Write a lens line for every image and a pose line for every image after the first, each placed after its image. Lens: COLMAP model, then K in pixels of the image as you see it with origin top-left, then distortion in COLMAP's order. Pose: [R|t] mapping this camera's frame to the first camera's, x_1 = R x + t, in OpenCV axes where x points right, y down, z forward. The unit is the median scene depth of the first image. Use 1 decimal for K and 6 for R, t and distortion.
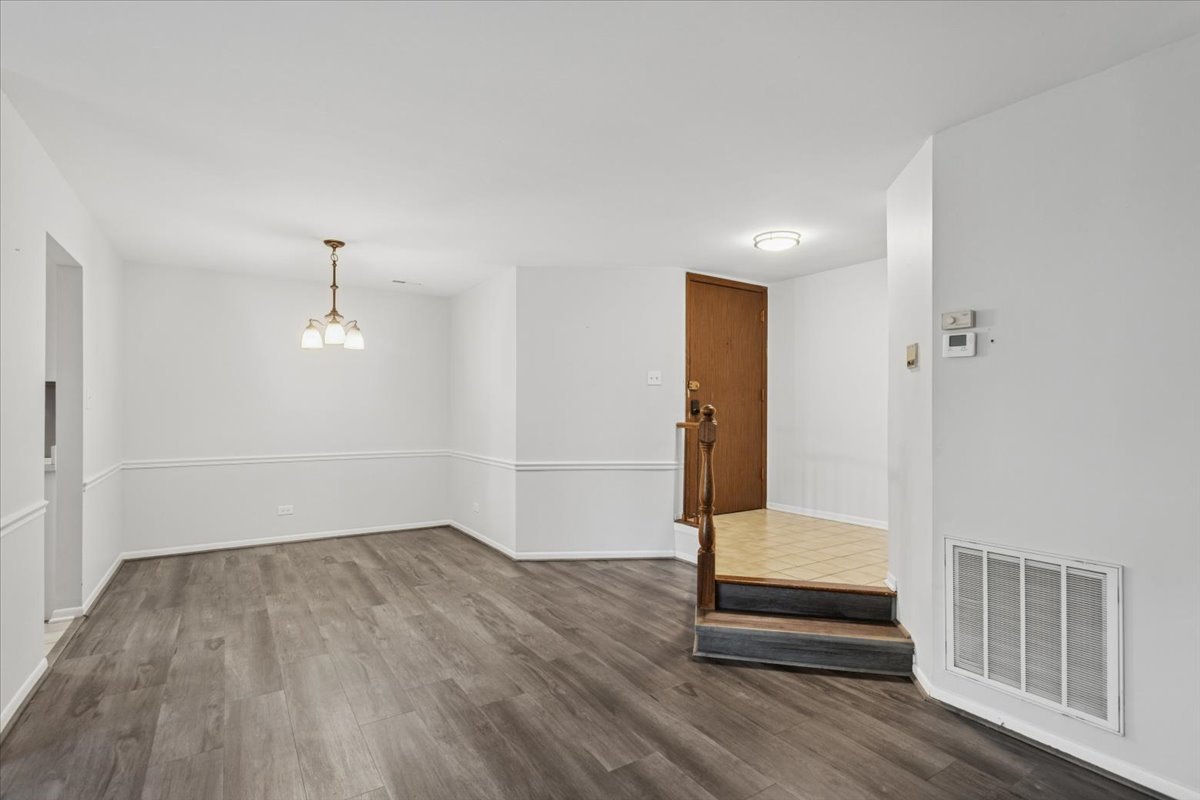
lens RADIAL K [[567.1, 0, 607.2], [0, 567.1, 399.5], [0, 0, 1]] dist [-0.001952, 0.002473]
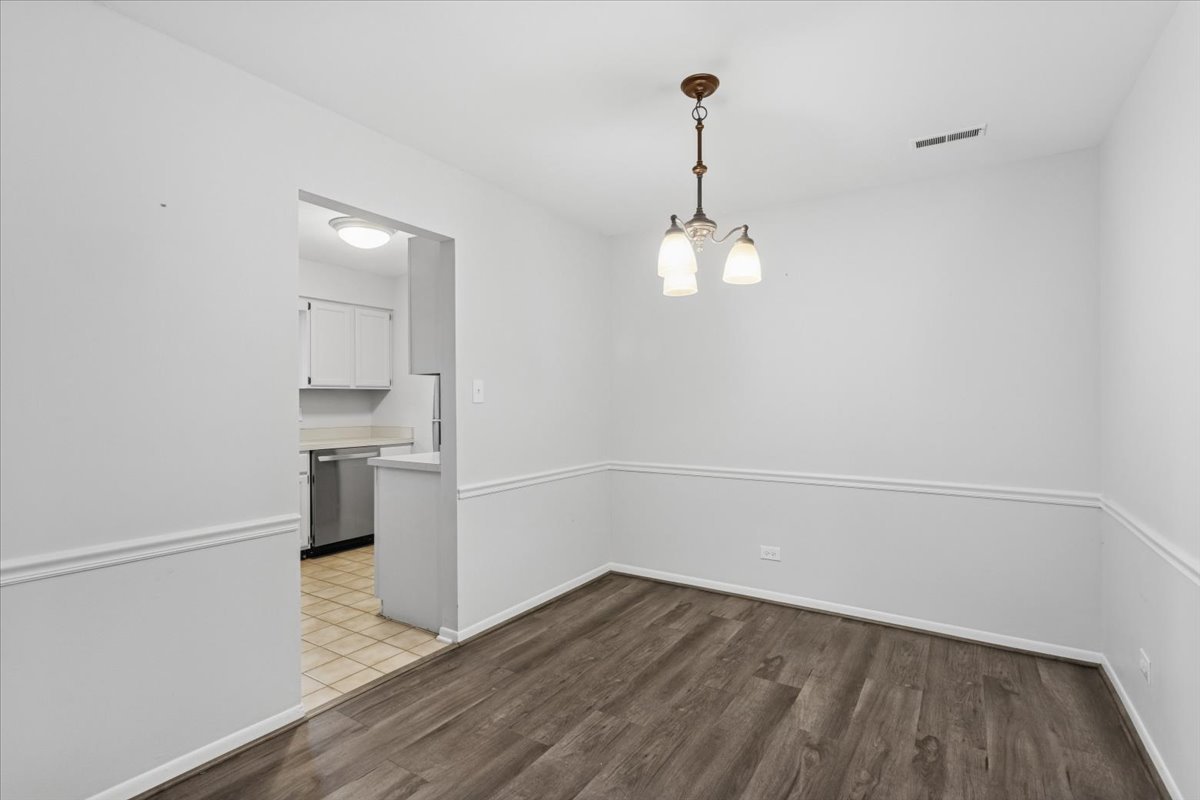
lens RADIAL K [[567.1, 0, 595.0], [0, 567.1, 400.3], [0, 0, 1]] dist [-0.001952, 0.002473]
pose [[0.392839, -0.006763, -0.919583, -0.039923], [0.019487, 0.999810, 0.000972, 0.012608], [0.919401, -0.018302, 0.392896, 0.721011]]
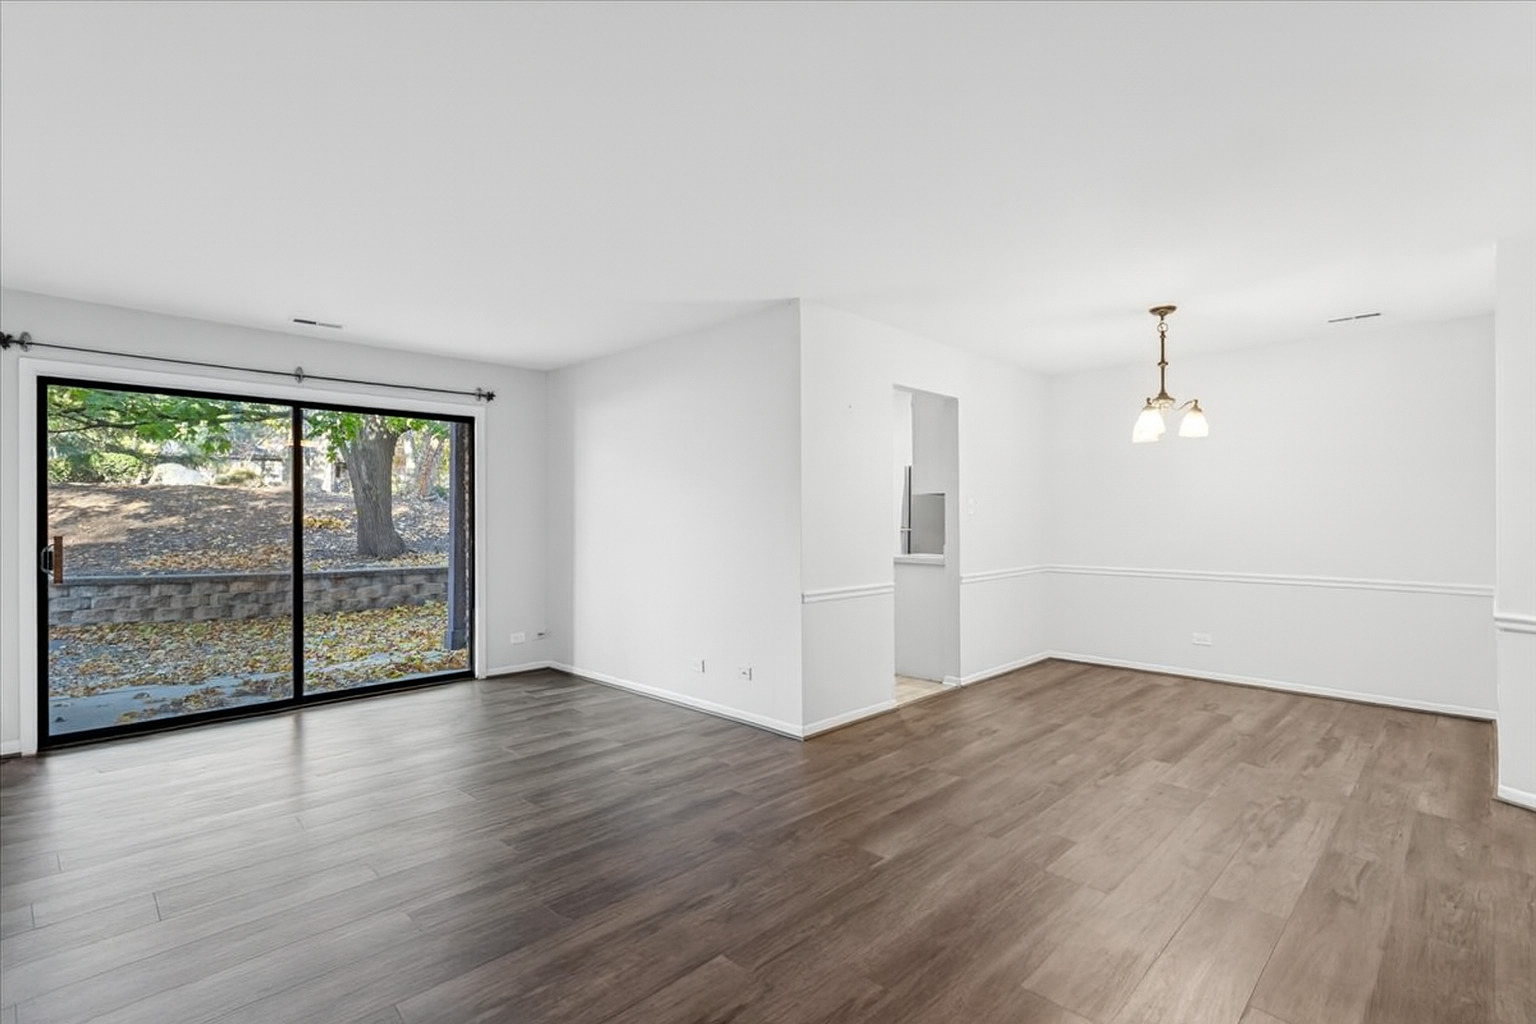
lens RADIAL K [[725.8, 0, 762.5], [0, 725.8, 513.8], [0, 0, 1]] dist [-0.001952, 0.002473]
pose [[0.199965, -0.007222, -0.979776, 0.432903], [0.019829, 0.999798, -0.003322, 0.008033], [0.979602, -0.018764, 0.200068, 0.232551]]
